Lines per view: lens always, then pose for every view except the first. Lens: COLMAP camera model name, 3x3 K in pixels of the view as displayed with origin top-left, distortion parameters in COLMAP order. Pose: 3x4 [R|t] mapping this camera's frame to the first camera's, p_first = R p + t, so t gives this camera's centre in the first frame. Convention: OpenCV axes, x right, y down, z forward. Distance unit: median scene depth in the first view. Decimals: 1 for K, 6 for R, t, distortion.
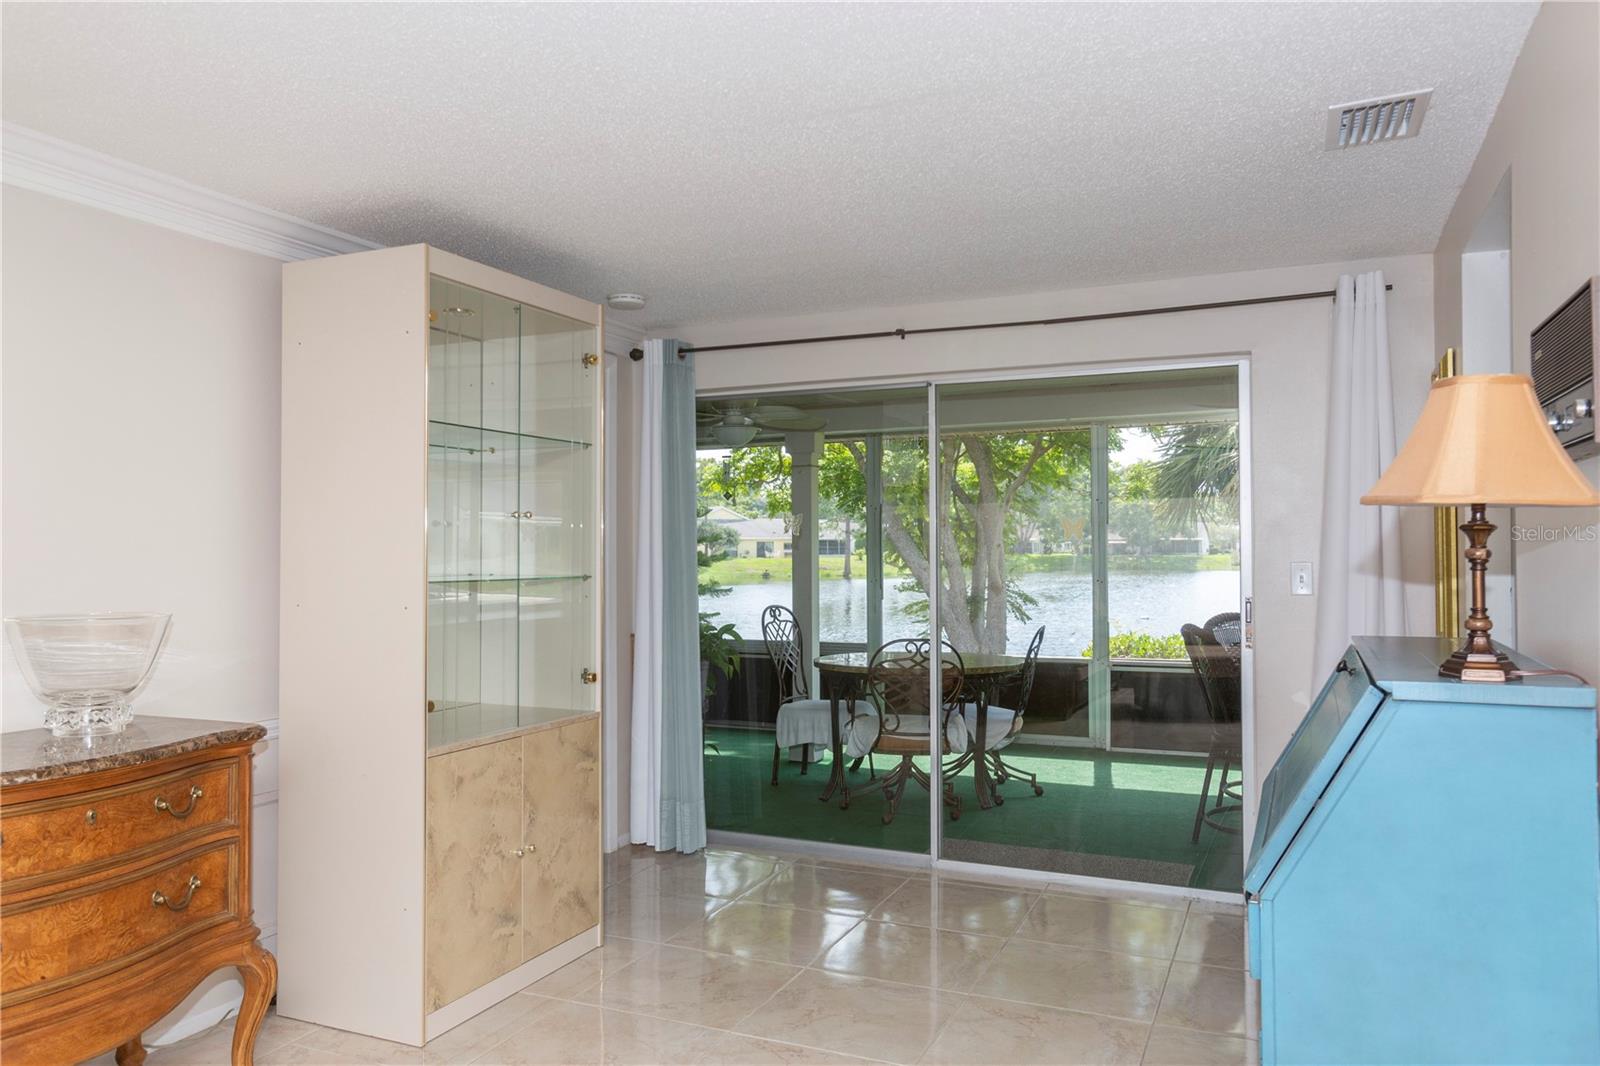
lens RADIAL K [[1133.4, 0, 800.0], [0, 1133.4, 533.0], [0, 0, 1]] dist [0.001784, -0.000958]
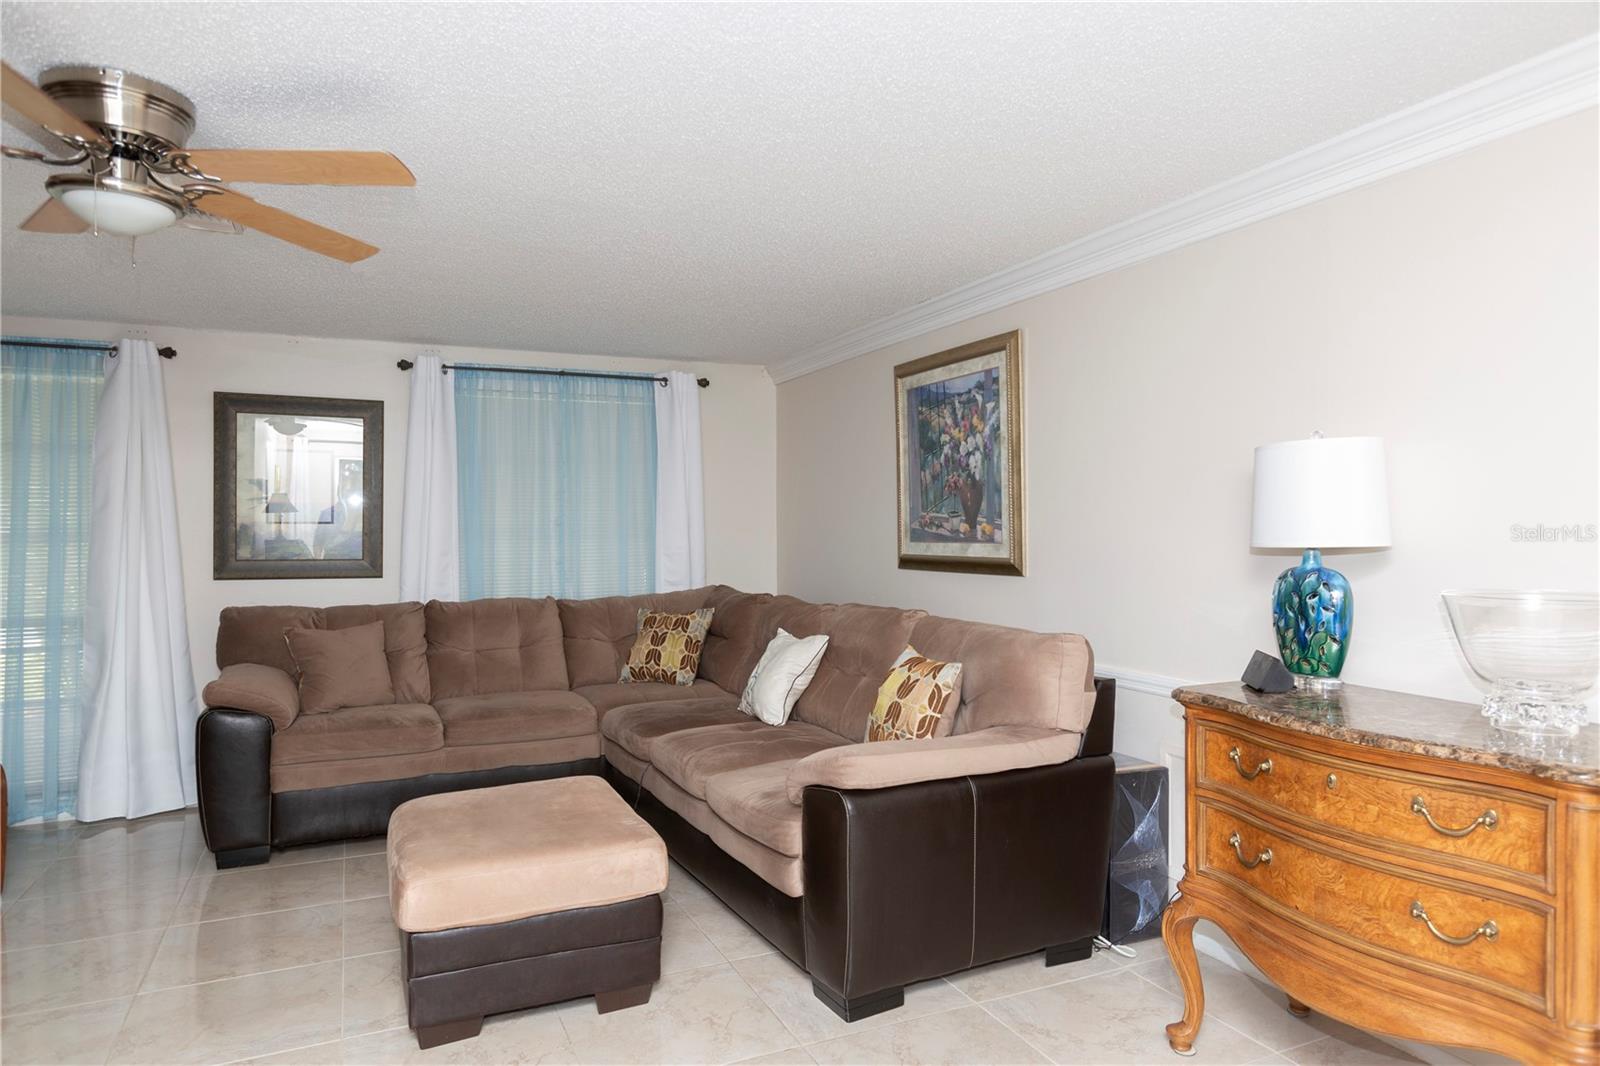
lens RADIAL K [[1005.9, 0, 822.7], [0, 1005.9, 532.6], [0, 0, 1]] dist [0.002085, 0.002832]
pose [[-0.652668, 0.010053, -0.757578, 0.295707], [0.016315, 0.999867, -0.000787, 0.016810], [0.757469, -0.012874, -0.652745, 1.032877]]
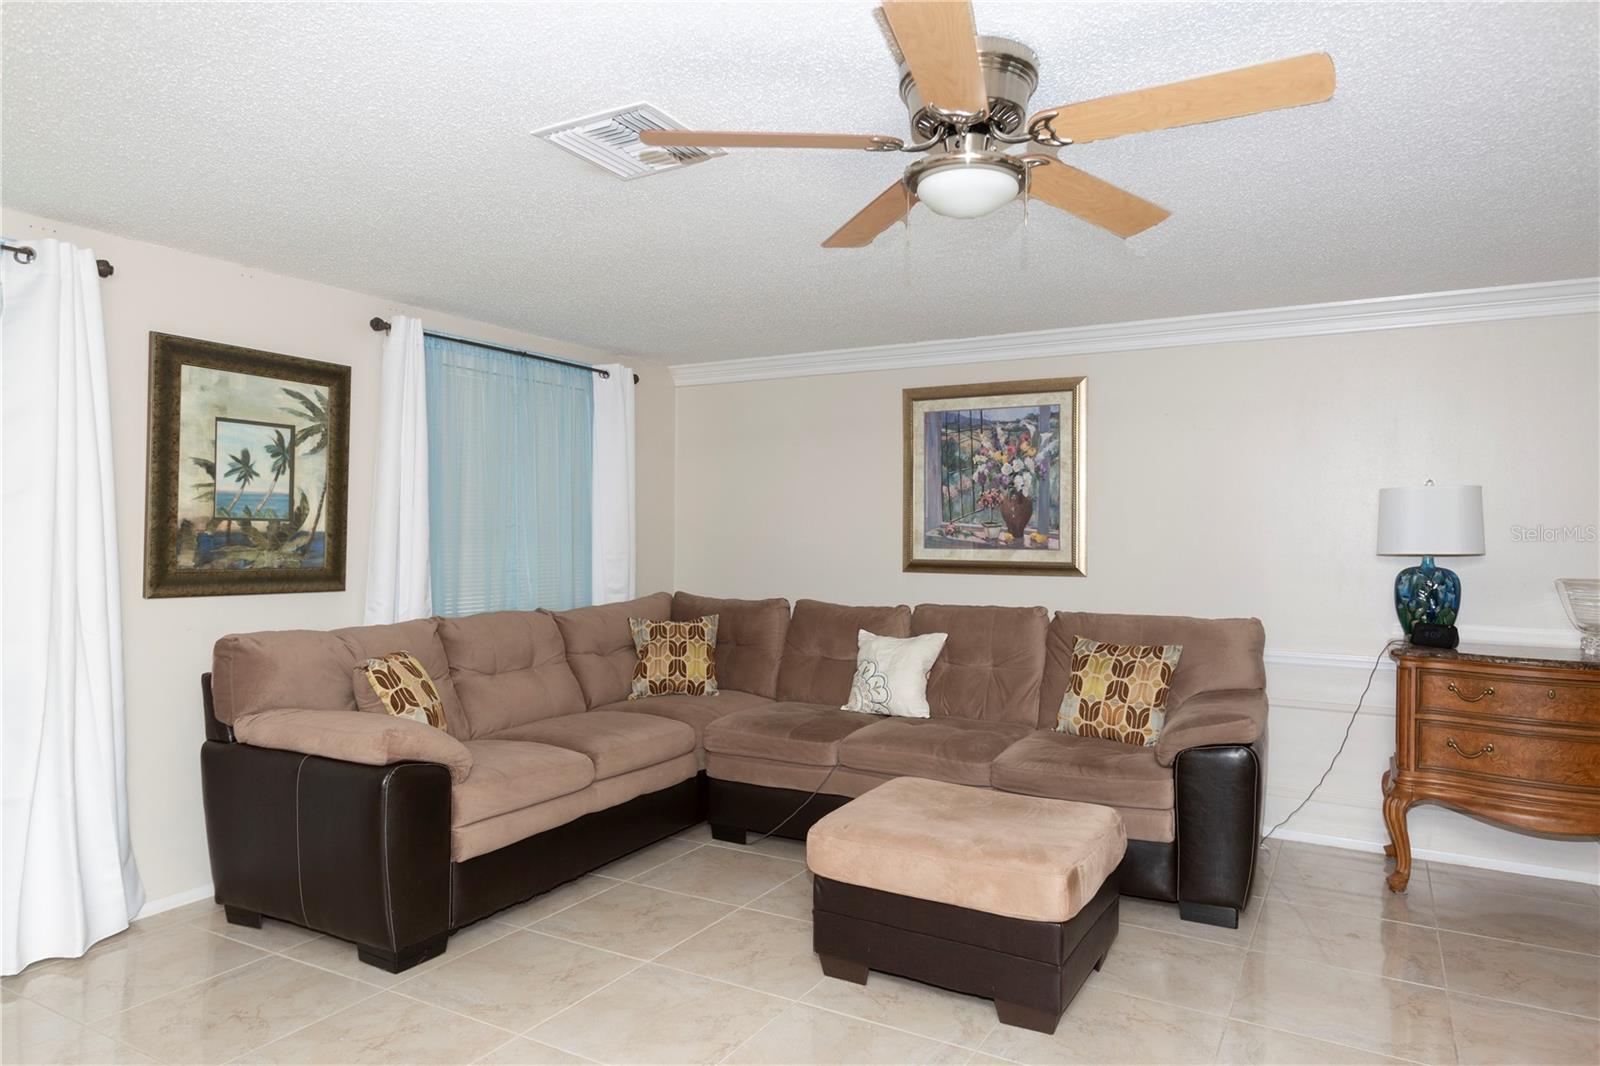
lens RADIAL K [[1005.9, 0, 822.7], [0, 1005.9, 532.6], [0, 0, 1]] dist [0.002085, 0.002832]
pose [[-0.085315, 0.001156, -0.996353, 0.807861], [0.003715, 0.999993, 0.000842, 0.002082], [0.996347, -0.003630, -0.085318, 0.033892]]
